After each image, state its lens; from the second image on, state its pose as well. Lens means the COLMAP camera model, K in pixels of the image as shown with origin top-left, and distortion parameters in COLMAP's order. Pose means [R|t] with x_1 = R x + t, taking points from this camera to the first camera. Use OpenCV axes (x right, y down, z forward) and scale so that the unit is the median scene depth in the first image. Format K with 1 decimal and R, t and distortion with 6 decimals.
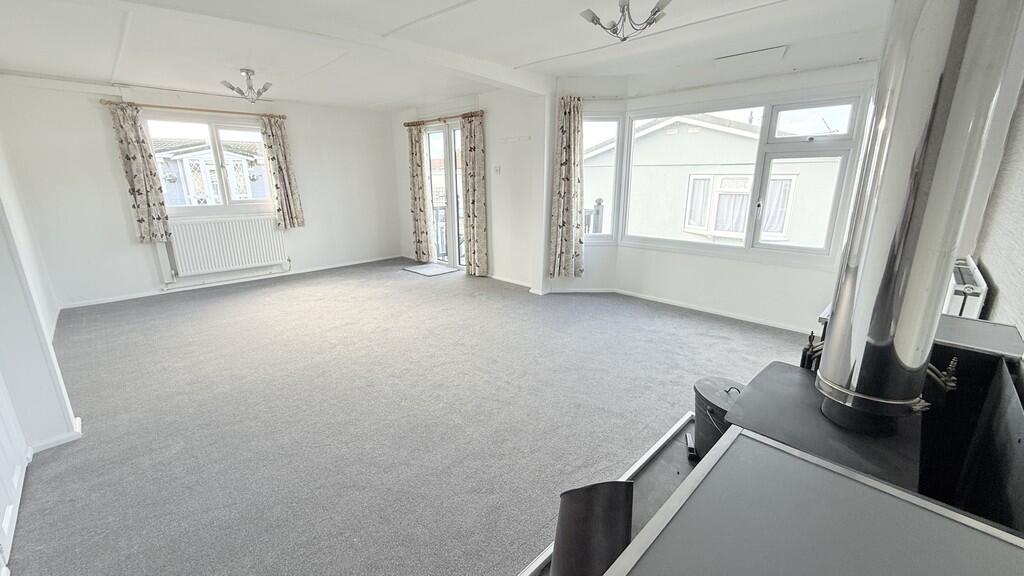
lens RADIAL K [[410.0, 0, 508.7], [0, 410.0, 283.6], [0, 0, 1]] dist [0.001459, 0.000146]
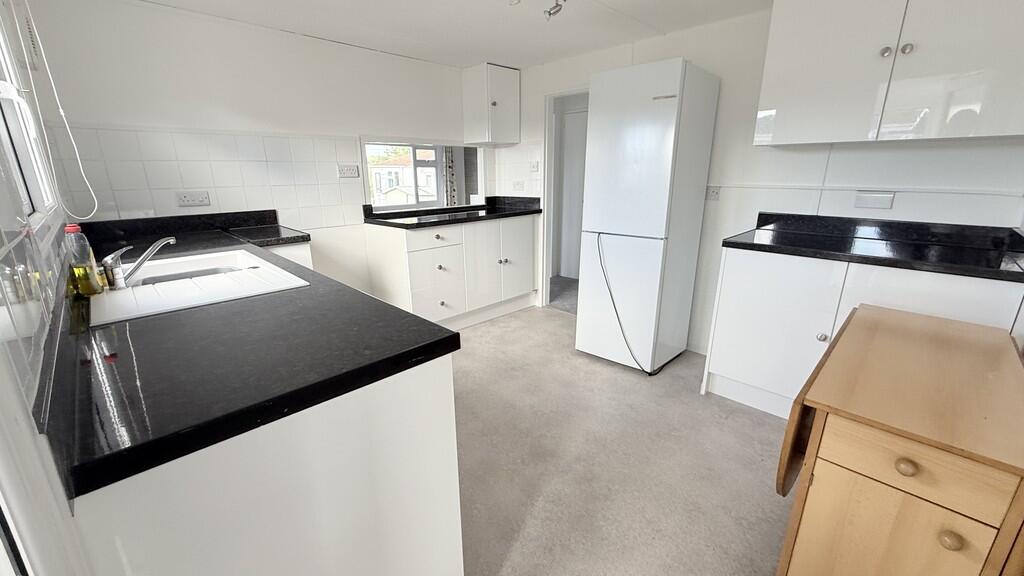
lens RADIAL K [[410.0, 0, 506.2], [0, 410.0, 288.4], [0, 0, 1]] dist [0.001459, 0.000146]
pose [[-0.006223, -0.270230, 0.962776, -1.467549], [0.254859, 0.930571, 0.262838, -0.096278], [-0.966958, 0.247008, 0.063080, 0.348259]]
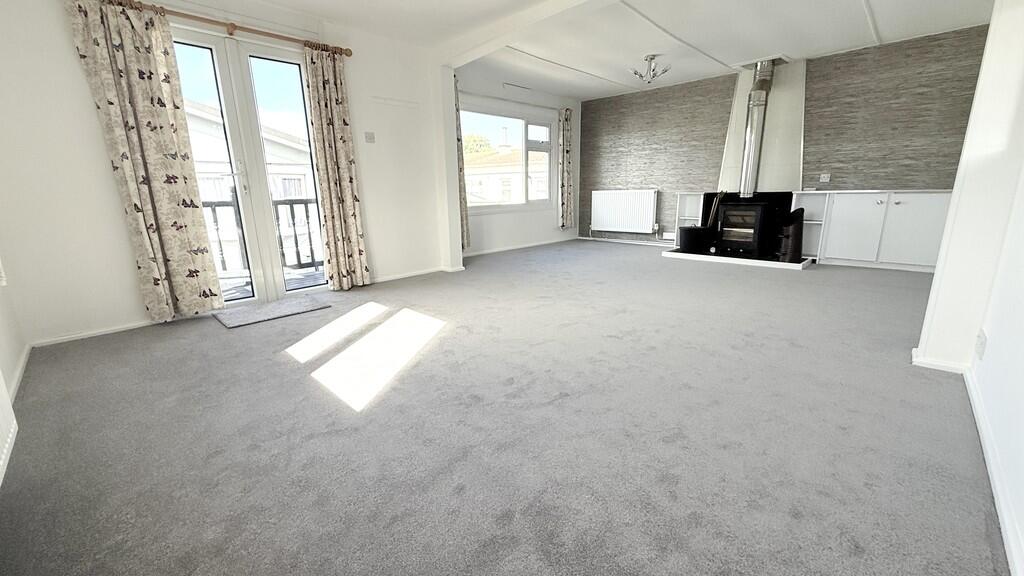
lens RADIAL K [[410.0, 0, 511.6], [0, 410.0, 283.5], [0, 0, 1]] dist [0.001459, 0.000146]
pose [[-0.014181, -0.217879, 0.975873, -0.877050], [0.272129, 0.938290, 0.213443, -0.118523], [-0.962156, 0.268590, 0.045986, 0.823185]]
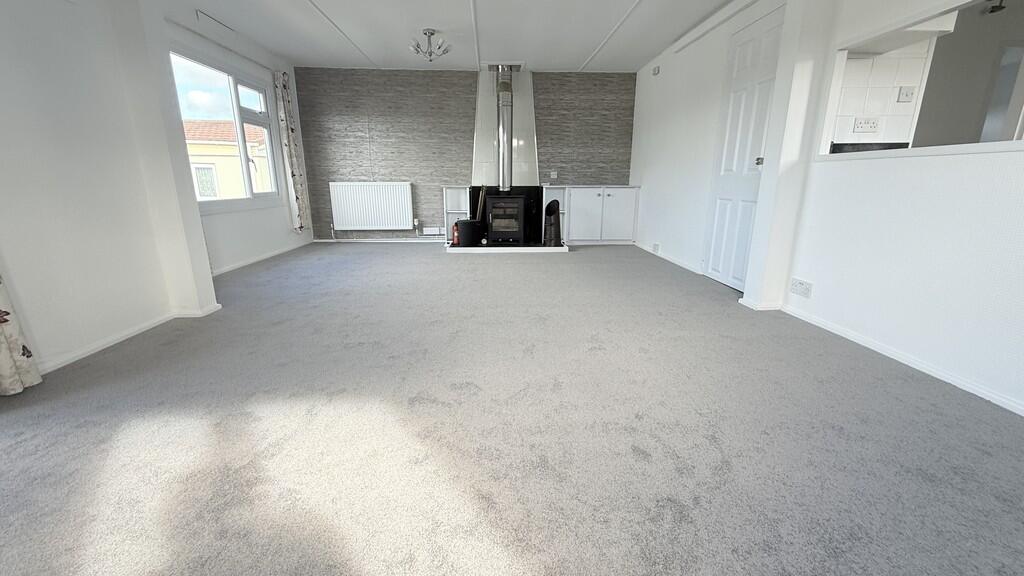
lens RADIAL K [[410.0, 0, 510.8], [0, 410.0, 284.5], [0, 0, 1]] dist [0.001459, 0.000146]
pose [[-0.737310, -0.163803, 0.655395, -0.610359], [0.171832, 0.892777, 0.416441, -0.177048], [-0.653336, 0.419663, -0.630107, 1.051927]]
